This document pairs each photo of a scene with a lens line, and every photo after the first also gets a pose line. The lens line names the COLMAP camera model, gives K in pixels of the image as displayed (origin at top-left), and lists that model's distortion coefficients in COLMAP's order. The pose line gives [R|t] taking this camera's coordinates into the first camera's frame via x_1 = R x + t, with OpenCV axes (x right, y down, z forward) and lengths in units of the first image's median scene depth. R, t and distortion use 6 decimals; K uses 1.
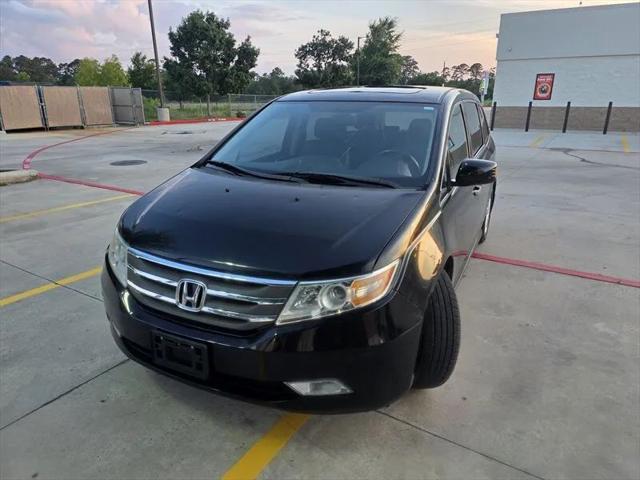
lens RADIAL K [[428.7, 0, 326.1], [0, 428.7, 239.7], [0, 0, 1]] dist [0.070380, -0.068908]
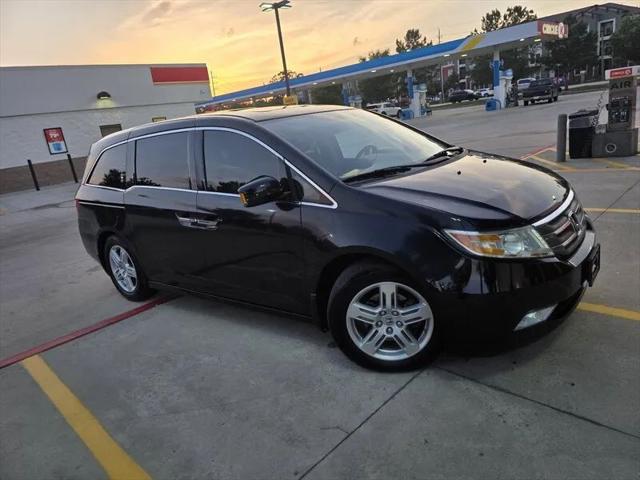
lens RADIAL K [[428.7, 0, 324.7], [0, 428.7, 239.5], [0, 0, 1]] dist [0.070380, -0.068908]
pose [[0.222563, -0.295313, 0.929116, -0.121159], [0.426088, 0.886645, 0.179748, -0.027141], [-0.876878, 0.355880, 0.323163, 0.089069]]
